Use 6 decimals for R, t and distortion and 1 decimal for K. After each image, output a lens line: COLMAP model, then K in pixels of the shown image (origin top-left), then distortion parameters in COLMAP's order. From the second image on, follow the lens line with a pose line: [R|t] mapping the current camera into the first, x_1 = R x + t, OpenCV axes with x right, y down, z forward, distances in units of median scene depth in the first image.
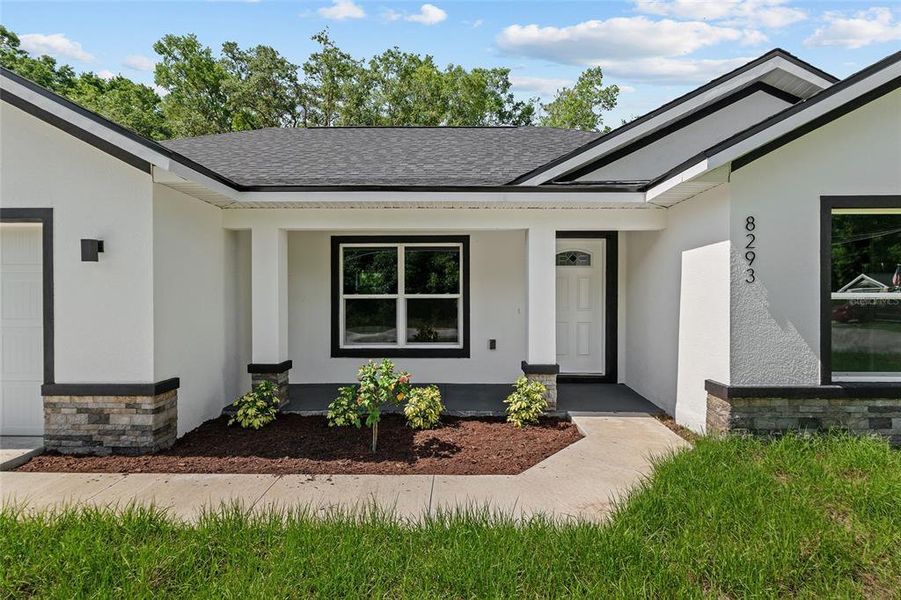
lens RADIAL K [[379.6, 0, 450.5], [0, 379.6, 300.0], [0, 0, 1]] dist [-0.001144, -0.000083]
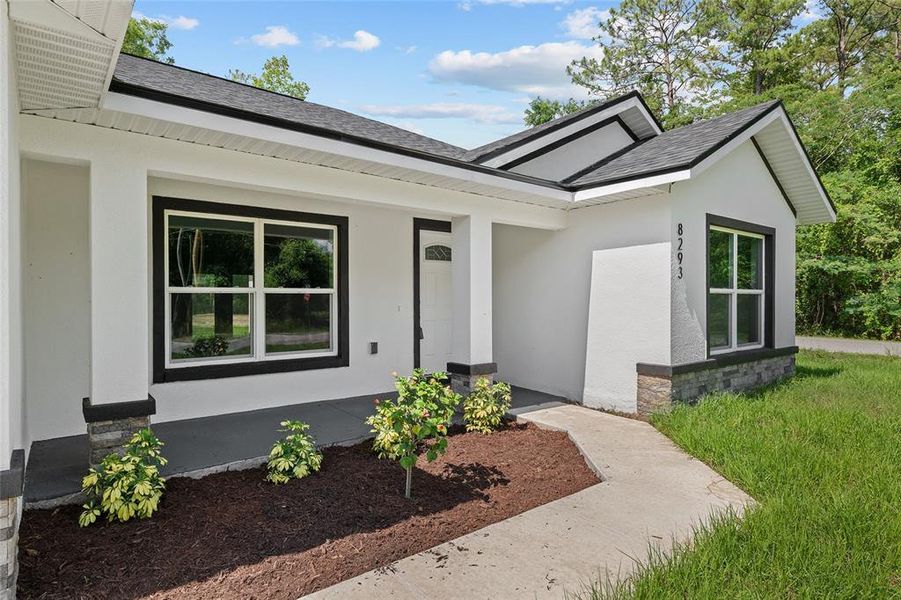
lens RADIAL K [[412.0, 0, 450.5], [0, 412.0, 300.0], [0, 0, 1]] dist [0.000163, -0.000179]
pose [[0.847520, -0.002075, 0.530759, -0.390419], [0.002386, 0.999997, 0.000099, 0.015393], [-0.530757, 0.001182, 0.847523, 0.207541]]
